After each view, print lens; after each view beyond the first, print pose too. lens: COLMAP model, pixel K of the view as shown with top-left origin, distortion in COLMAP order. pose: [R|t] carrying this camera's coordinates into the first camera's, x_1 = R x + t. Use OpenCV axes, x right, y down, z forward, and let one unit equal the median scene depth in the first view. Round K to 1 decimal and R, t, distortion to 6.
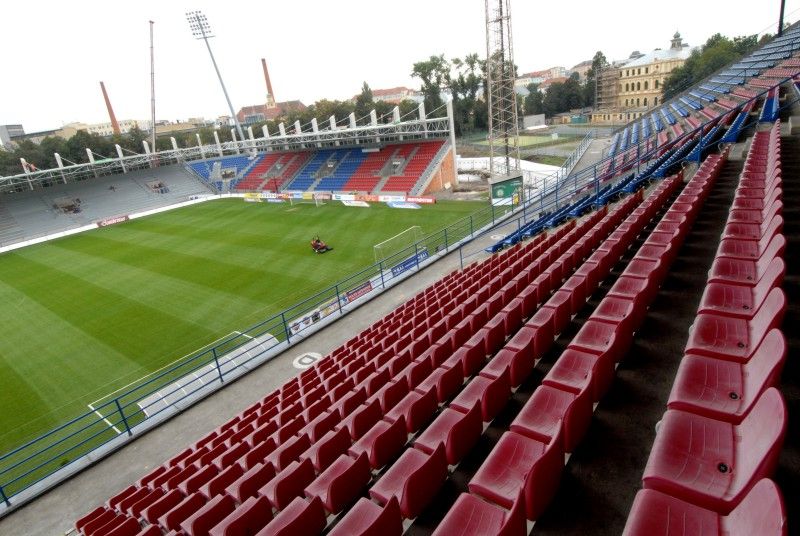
lens RADIAL K [[441.8, 0, 405.9], [0, 441.8, 274.7], [0, 0, 1]] dist [0.003901, -0.016169]
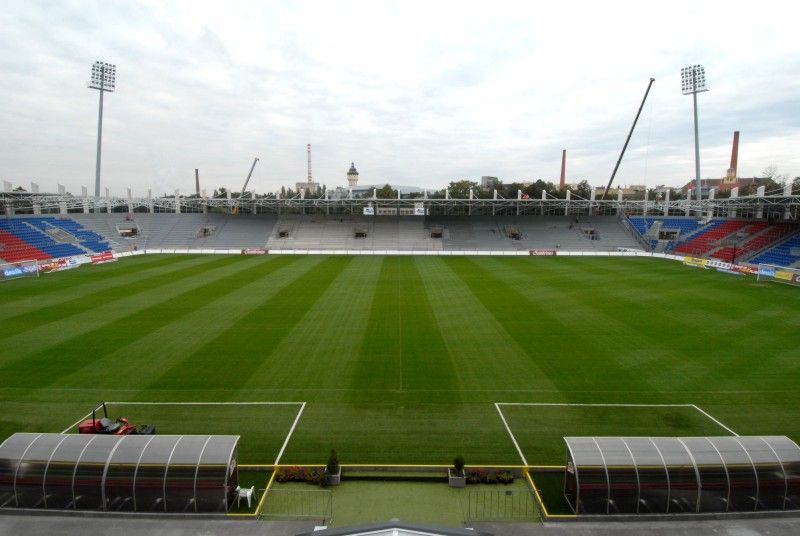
lens RADIAL K [[423.8, 0, 396.3], [0, 423.8, 267.4], [0, 0, 1]] dist [-0.003834, -0.009168]
pose [[0.603343, 0.234766, -0.762143, -0.070419], [-0.354895, 0.934880, 0.007025, 0.028631], [0.714161, 0.266242, 0.647371, 0.069896]]
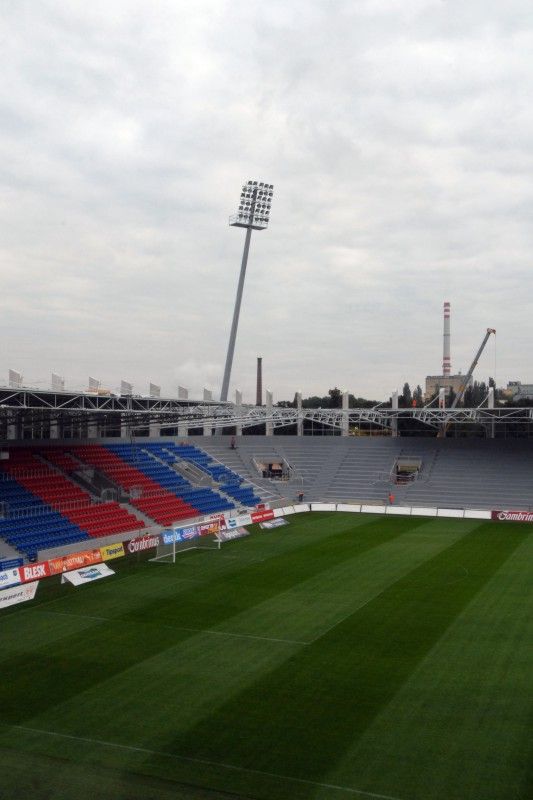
lens RADIAL K [[832.8, 0, 243.1], [0, 832.8, 410.8], [0, 0, 1]] dist [0.018586, 0.000000]
pose [[0.213489, 0.109177, -0.970826, -0.188620], [-0.371133, 0.928300, 0.022781, 0.098761], [0.903705, 0.355442, 0.238701, -0.078261]]
